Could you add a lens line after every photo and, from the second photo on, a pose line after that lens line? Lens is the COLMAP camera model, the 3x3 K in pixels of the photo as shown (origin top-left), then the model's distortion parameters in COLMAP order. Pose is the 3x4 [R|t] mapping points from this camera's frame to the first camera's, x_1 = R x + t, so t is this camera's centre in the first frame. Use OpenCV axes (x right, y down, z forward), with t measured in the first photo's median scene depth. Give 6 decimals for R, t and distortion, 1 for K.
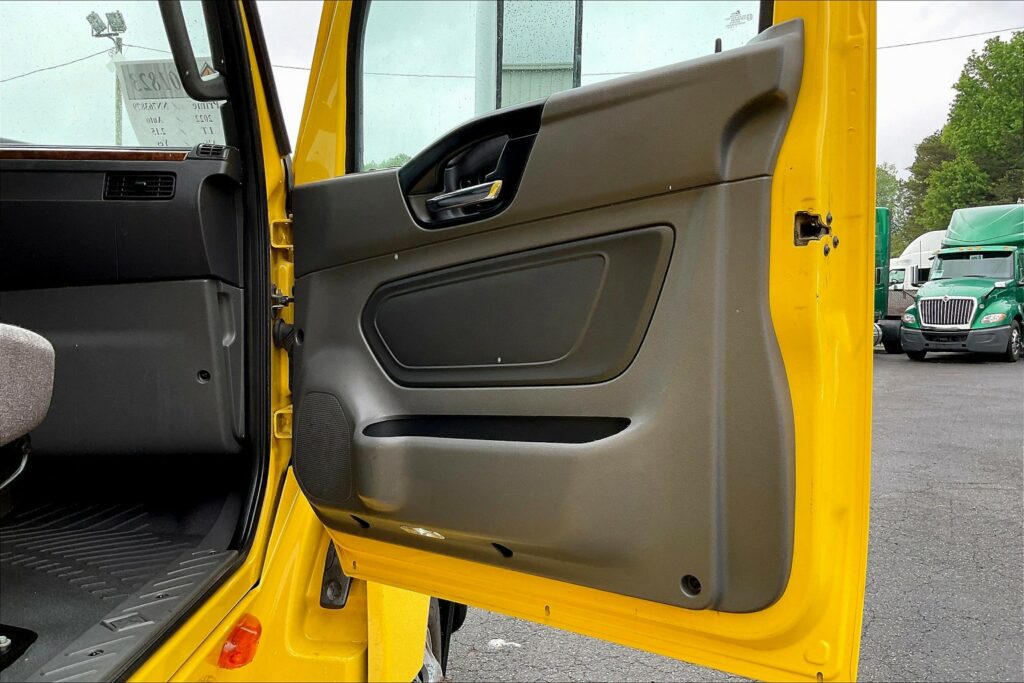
lens RADIAL K [[841.5, 0, 512.0], [0, 841.5, 341.5], [0, 0, 1]] dist [0.123268, -0.250745]
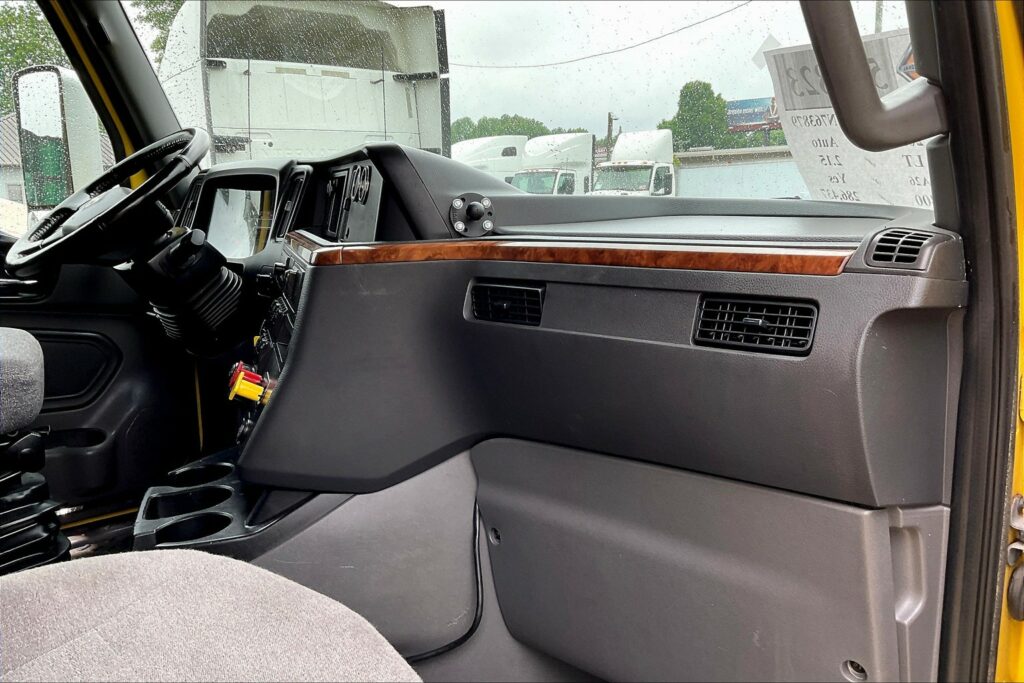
lens RADIAL K [[841.5, 0, 512.0], [0, 841.5, 341.5], [0, 0, 1]] dist [0.123268, -0.250745]
pose [[0.679061, 0.103292, -0.726778, -0.147229], [-0.012660, 0.991552, 0.129094, -0.232661], [0.733973, -0.078462, 0.674632, 0.518000]]
